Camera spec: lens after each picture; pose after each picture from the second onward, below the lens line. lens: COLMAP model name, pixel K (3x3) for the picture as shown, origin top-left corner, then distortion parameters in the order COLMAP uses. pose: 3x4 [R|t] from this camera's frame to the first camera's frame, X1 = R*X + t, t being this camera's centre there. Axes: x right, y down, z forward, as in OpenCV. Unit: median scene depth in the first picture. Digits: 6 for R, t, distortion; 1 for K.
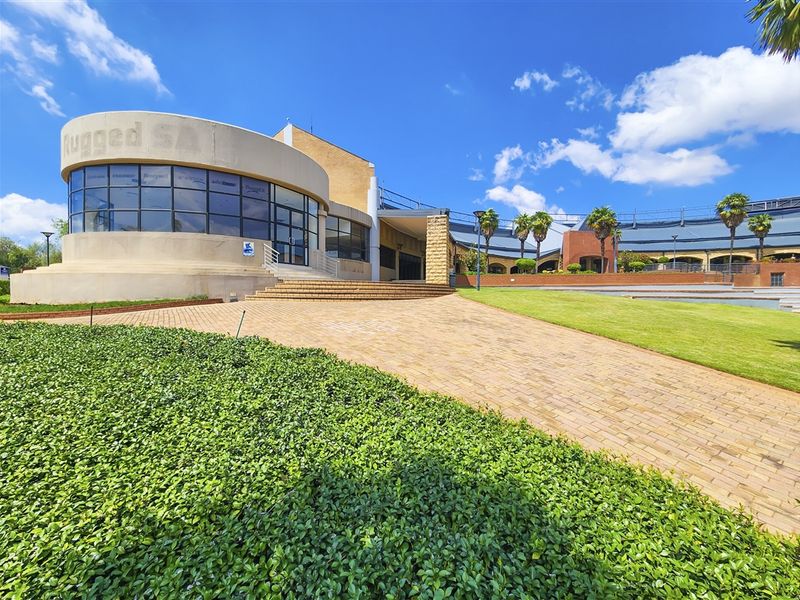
lens RADIAL K [[327.0, 0, 400.3], [0, 327.0, 298.6], [0, 0, 1]] dist [-0.003391, -0.000384]
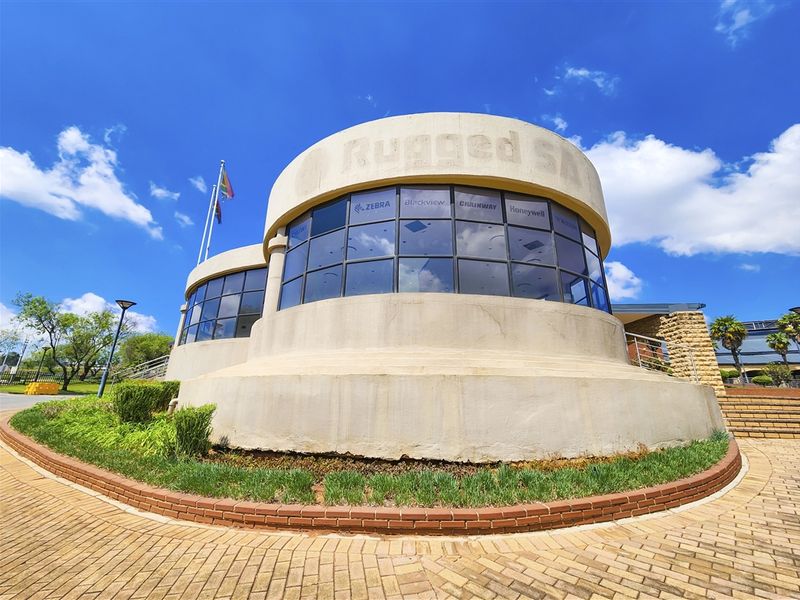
lens RADIAL K [[327.0, 0, 400.3], [0, 327.0, 298.6], [0, 0, 1]] dist [-0.003391, -0.000384]
pose [[0.984783, 0.063958, 0.161590, -0.907255], [-0.009873, 0.948905, -0.315408, -0.029752], [-0.173506, 0.309013, 0.935097, 0.452971]]
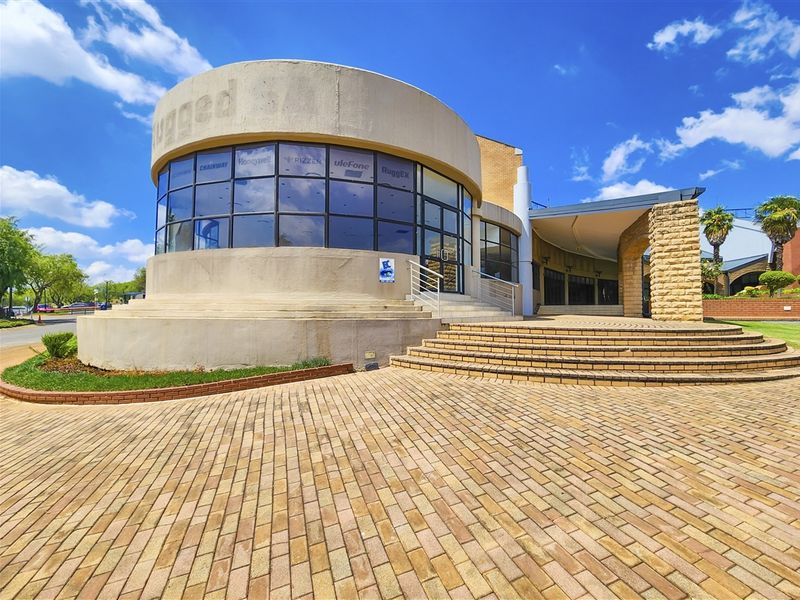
lens RADIAL K [[327.0, 0, 400.3], [0, 327.0, 298.6], [0, 0, 1]] dist [-0.003391, -0.000384]
pose [[0.965162, -0.010470, -0.261443, -0.264965], [-0.003431, 0.998607, -0.052657, -0.063697], [0.261630, 0.051719, 0.963781, 0.403121]]
